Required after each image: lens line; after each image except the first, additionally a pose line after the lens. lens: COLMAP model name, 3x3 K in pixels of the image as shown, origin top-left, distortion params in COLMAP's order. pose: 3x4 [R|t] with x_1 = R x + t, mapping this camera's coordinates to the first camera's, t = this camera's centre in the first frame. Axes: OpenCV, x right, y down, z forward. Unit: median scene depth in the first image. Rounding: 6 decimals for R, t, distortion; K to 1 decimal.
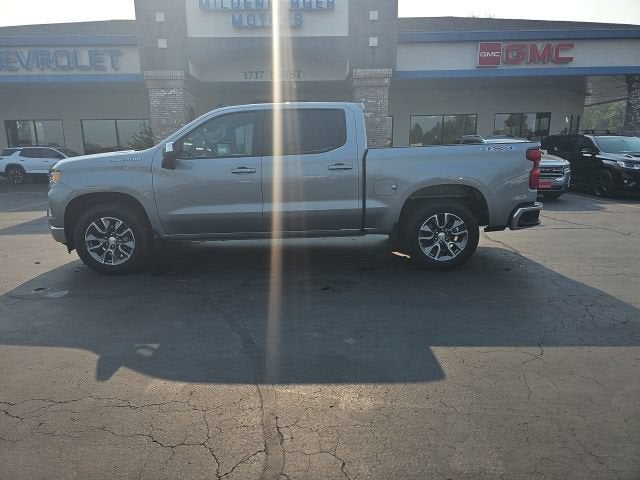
lens RADIAL K [[416.7, 0, 316.9], [0, 416.7, 238.4], [0, 0, 1]] dist [0.054909, -0.044113]
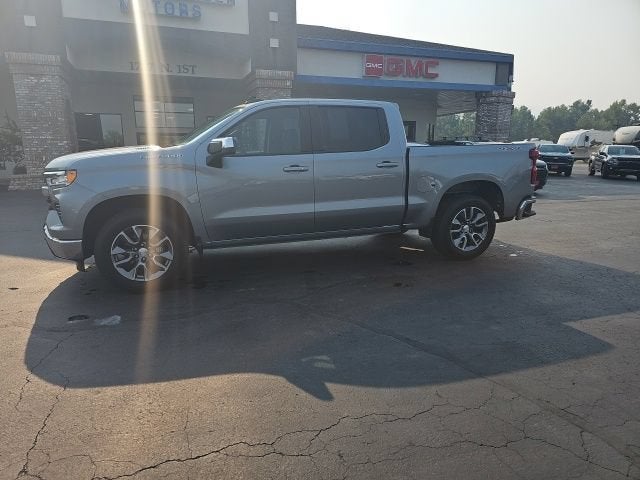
lens RADIAL K [[416.7, 0, 314.3], [0, 416.7, 242.3], [0, 0, 1]] dist [0.054909, -0.044113]
pose [[0.945757, -0.058323, 0.319596, -0.421501], [0.057562, 0.998272, 0.011834, -0.004777], [-0.319734, 0.007205, 0.947480, 0.087824]]
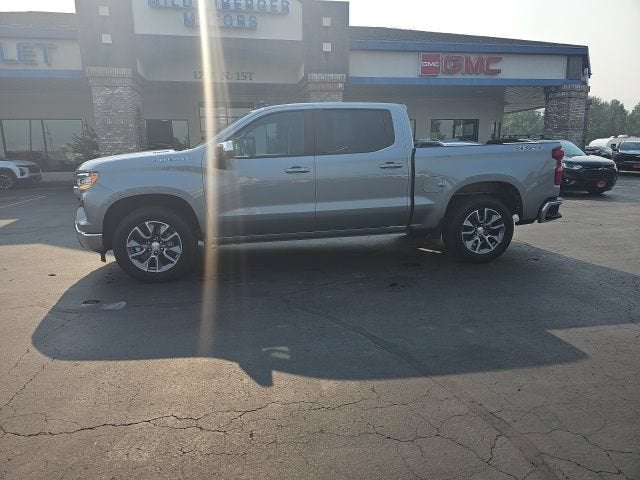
lens RADIAL K [[416.7, 0, 313.7], [0, 416.7, 236.6], [0, 0, 1]] dist [0.054909, -0.044113]
pose [[0.985091, -0.032876, 0.168862, -0.291544], [0.035203, 0.999322, -0.010807, 0.006668], [-0.168392, 0.016590, 0.985580, 0.023455]]
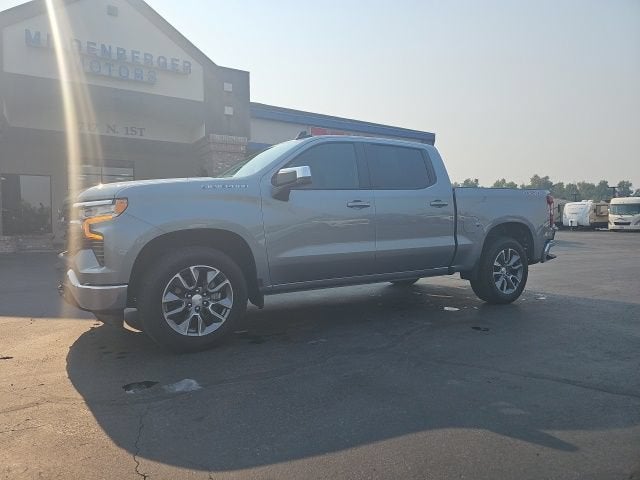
lens RADIAL K [[415.3, 0, 315.3], [0, 415.3, 230.9], [0, 0, 1]] dist [0.056896, -0.046464]
pose [[0.867500, -0.000361, 0.497438, -0.646962], [0.094833, 0.981779, -0.164671, 0.025048], [-0.488315, 0.190026, 0.851727, 0.293075]]
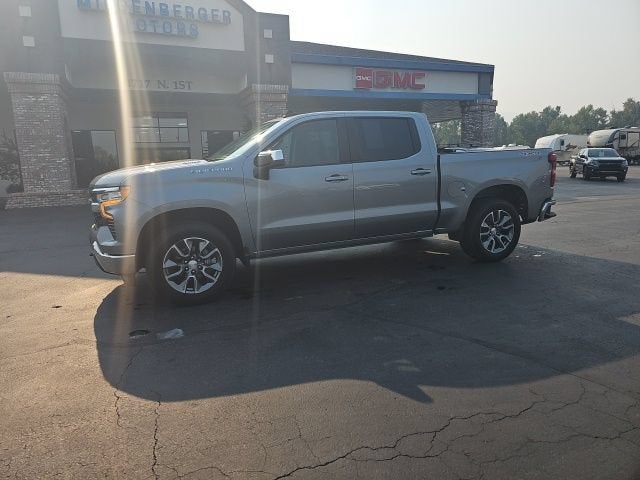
lens RADIAL K [[415.3, 0, 315.2], [0, 415.3, 228.2], [0, 0, 1]] dist [0.056896, -0.046464]
pose [[0.930592, -0.071390, 0.359029, -0.543364], [0.091875, 0.994955, -0.040301, -0.011217], [-0.354341, 0.070489, 0.932456, 0.115992]]
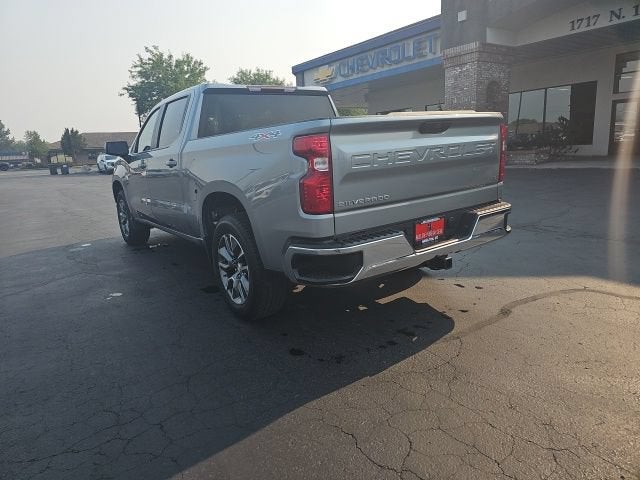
lens RADIAL K [[416.7, 0, 315.7], [0, 416.7, 235.6], [0, 0, 1]] dist [0.054909, -0.044113]
pose [[0.580914, 0.149721, -0.800077, 0.886607], [-0.114667, 0.988188, 0.101665, -0.136967], [0.805848, 0.032684, 0.591220, 0.684641]]
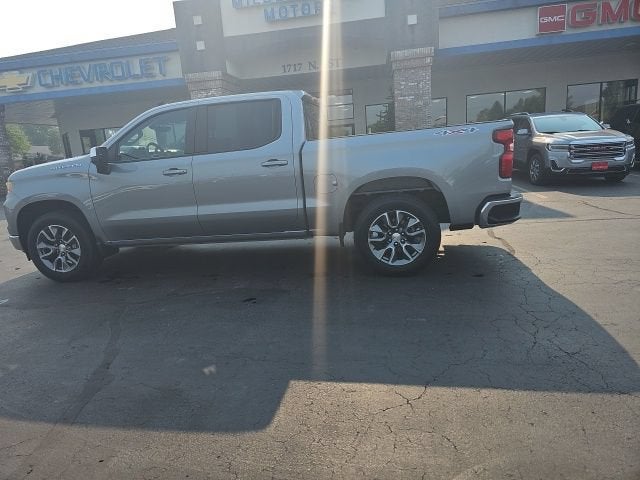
lens RADIAL K [[416.7, 0, 314.0], [0, 416.7, 235.2], [0, 0, 1]] dist [0.054909, -0.044113]
pose [[0.982637, -0.020359, -0.184419, 0.284565], [0.022907, 0.999669, 0.011698, -0.022749], [0.184119, -0.015719, 0.982778, 0.119469]]
